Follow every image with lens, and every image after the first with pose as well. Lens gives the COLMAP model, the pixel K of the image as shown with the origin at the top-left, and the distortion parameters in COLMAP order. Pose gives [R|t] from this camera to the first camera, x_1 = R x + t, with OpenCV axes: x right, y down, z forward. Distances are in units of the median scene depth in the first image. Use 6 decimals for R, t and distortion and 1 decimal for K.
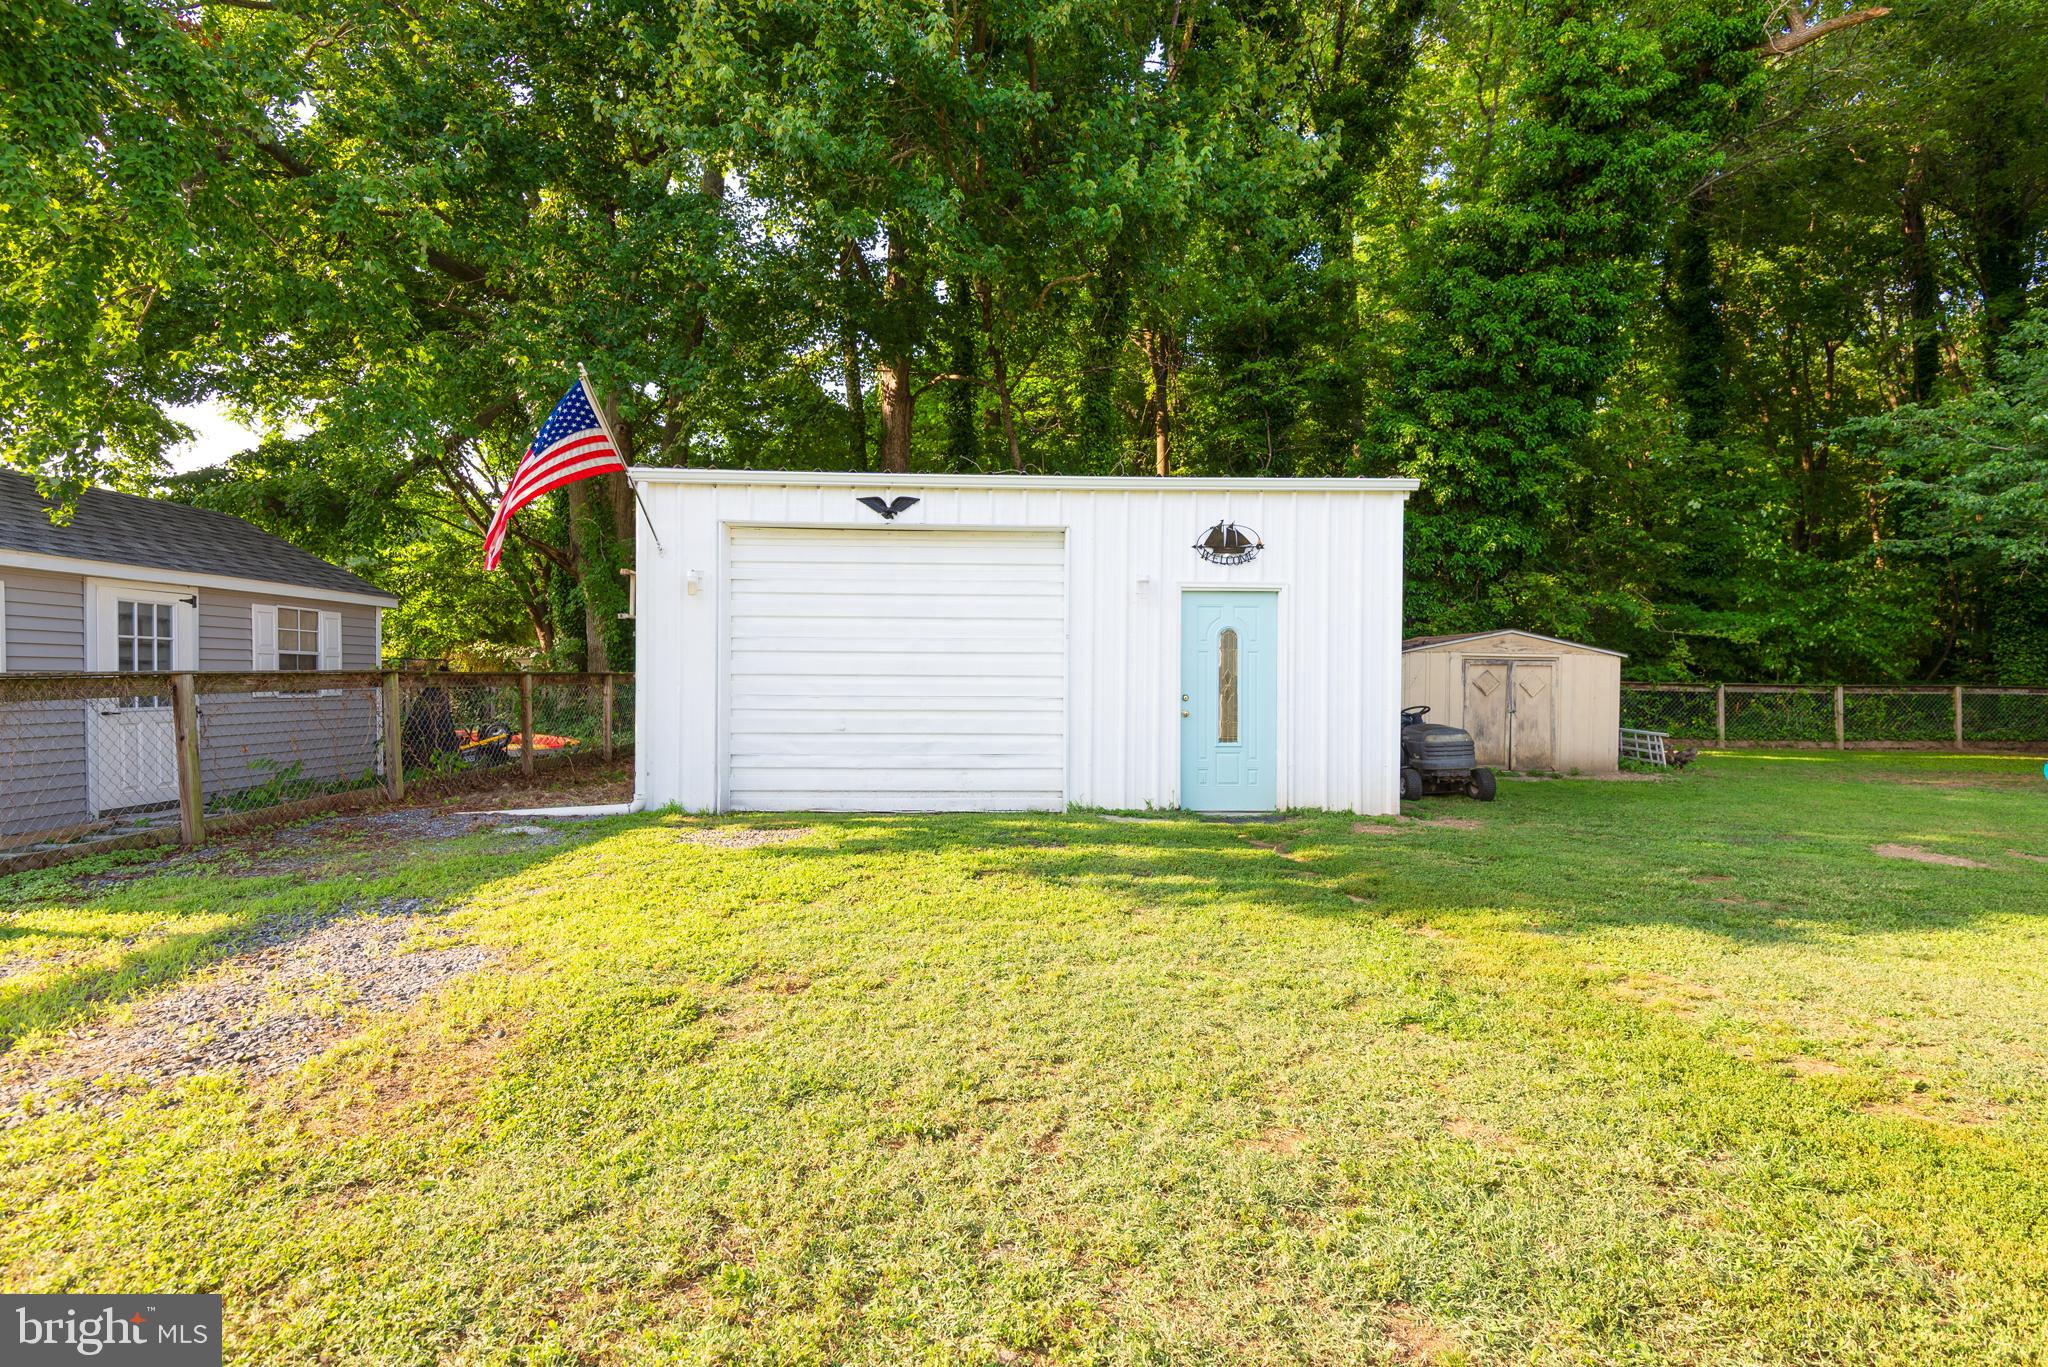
lens RADIAL K [[965.6, 0, 1019.9], [0, 965.6, 691.3], [0, 0, 1]] dist [0.003427, -0.007729]
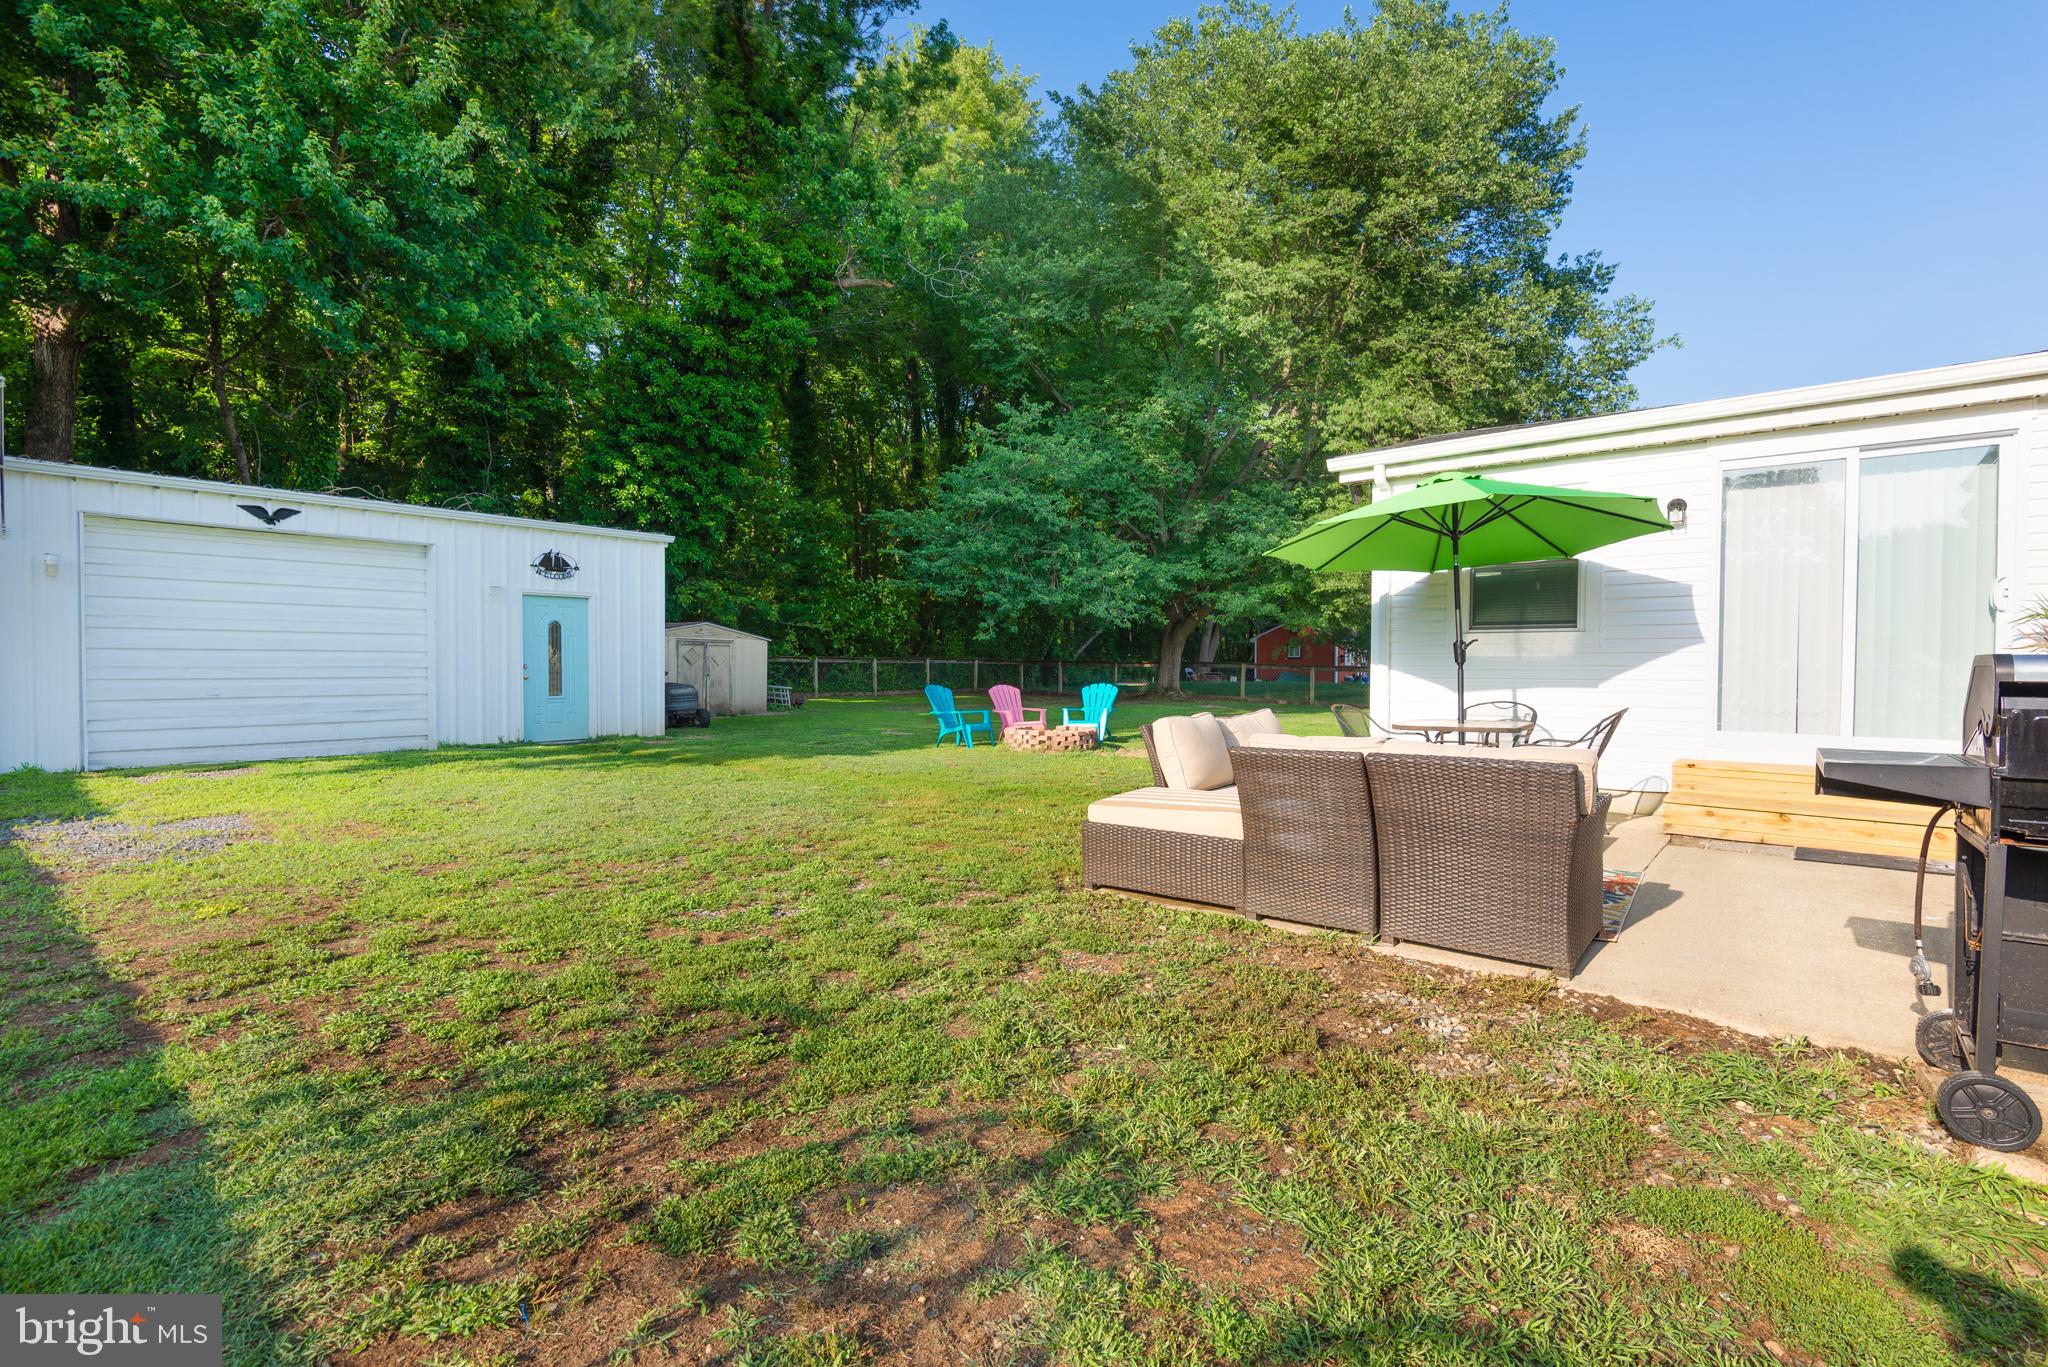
lens RADIAL K [[929.5, 0, 1024.9], [0, 929.5, 674.8], [0, 0, 1]] dist [0.040201, -0.019743]
pose [[0.653640, -0.014761, 0.756662, -0.277224], [0.006253, 0.999881, 0.014103, 0.002726], [-0.756780, -0.004487, 0.653654, -0.348190]]
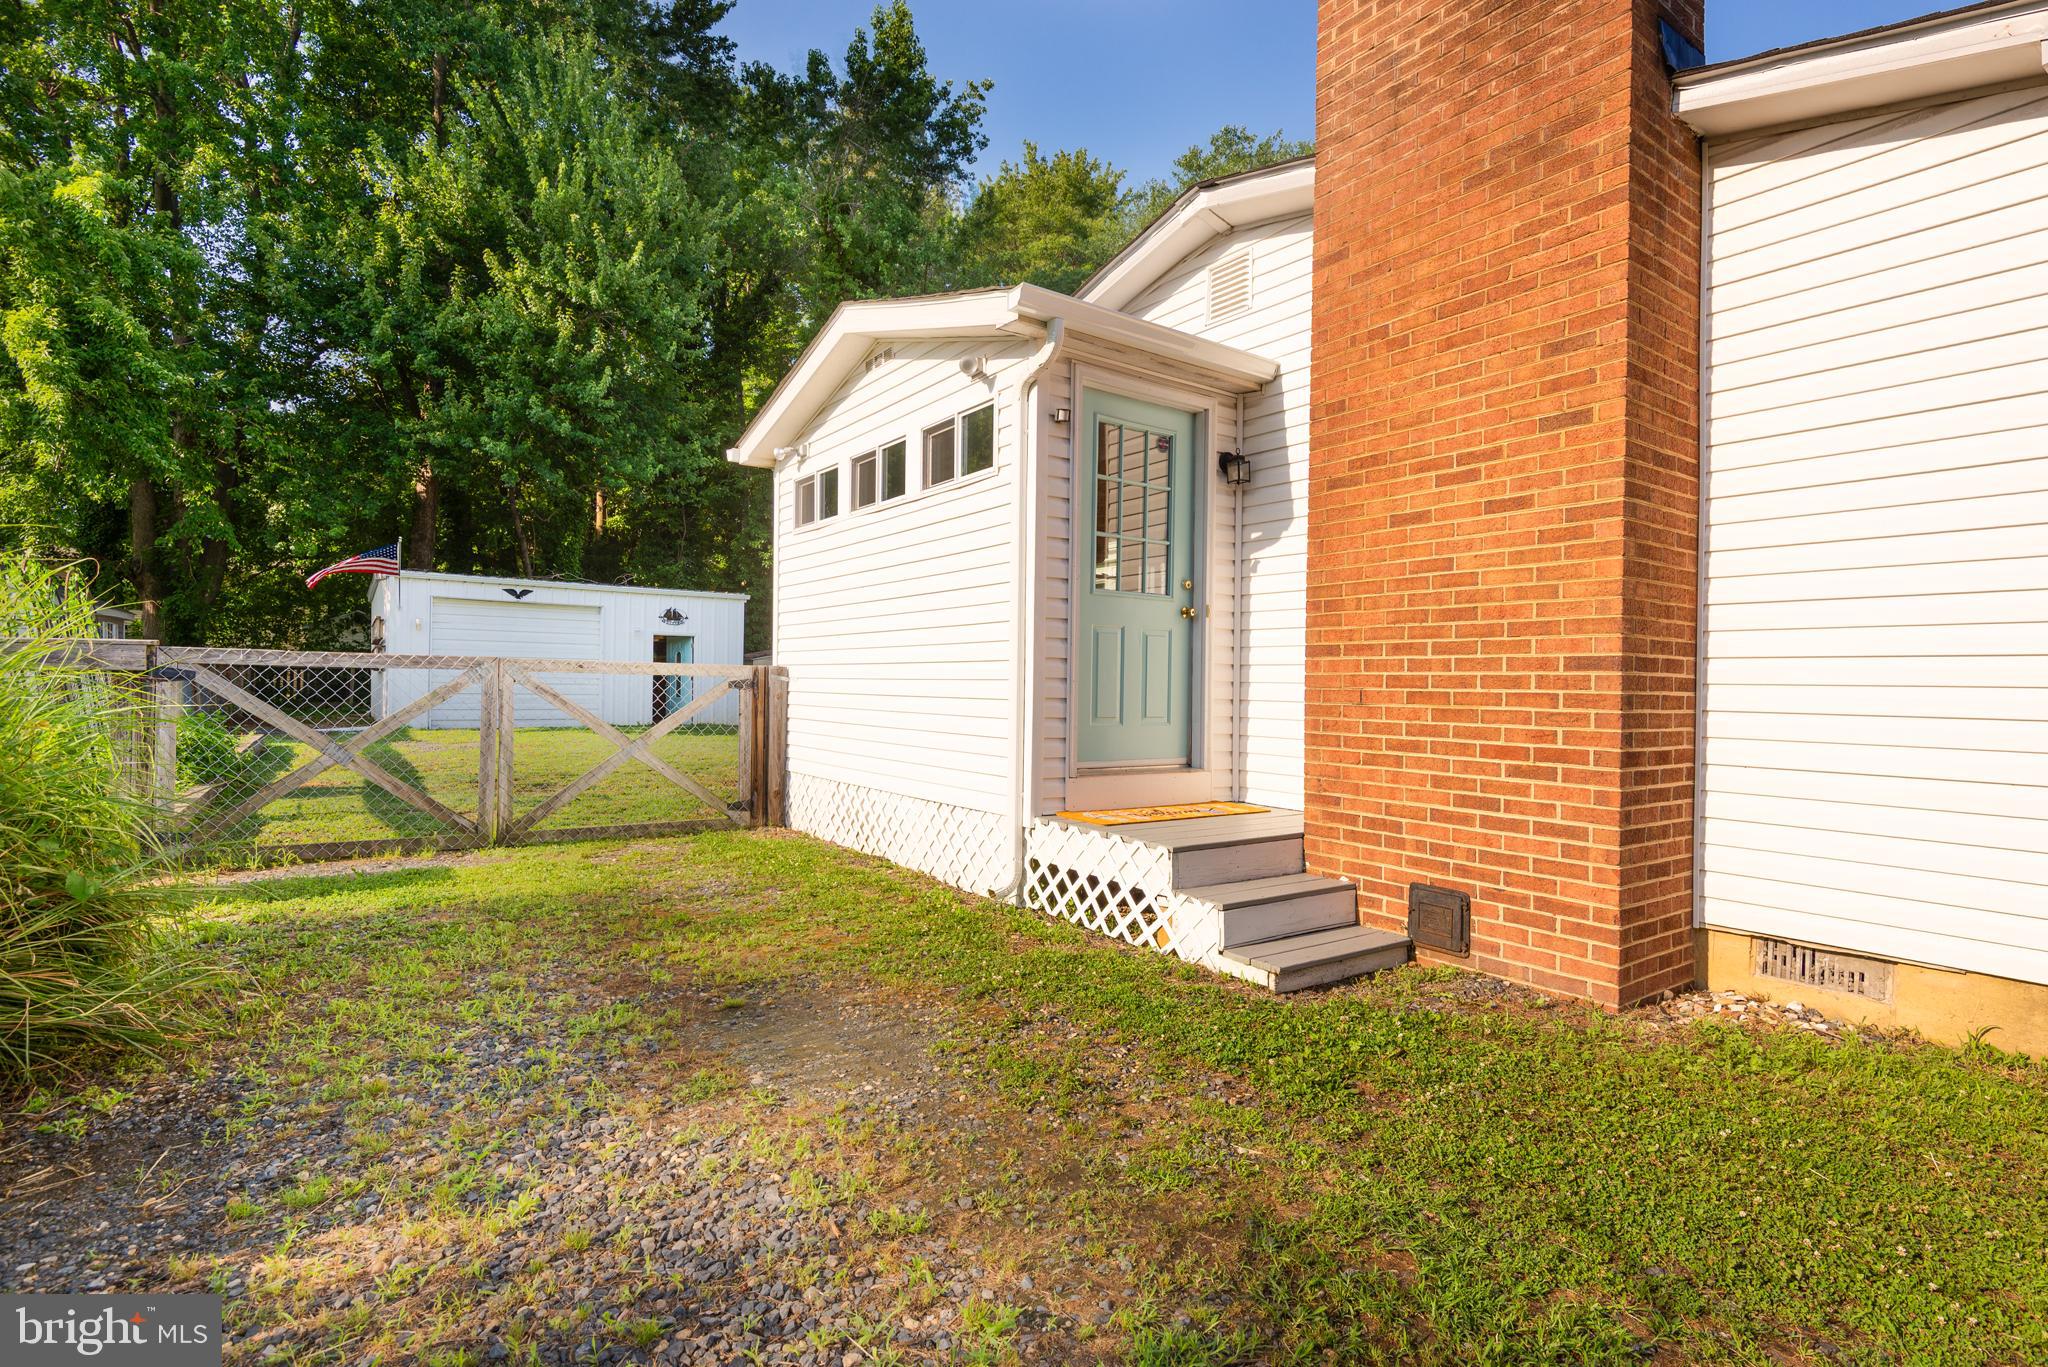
lens RADIAL K [[965.6, 0, 1019.9], [0, 965.6, 691.3], [0, 0, 1]] dist [0.003427, -0.007729]
pose [[0.825447, 0.000353, 0.564479, -0.284156], [-0.006710, 0.999935, 0.009188, 0.003421], [-0.564439, -0.011372, 0.825396, -0.965039]]
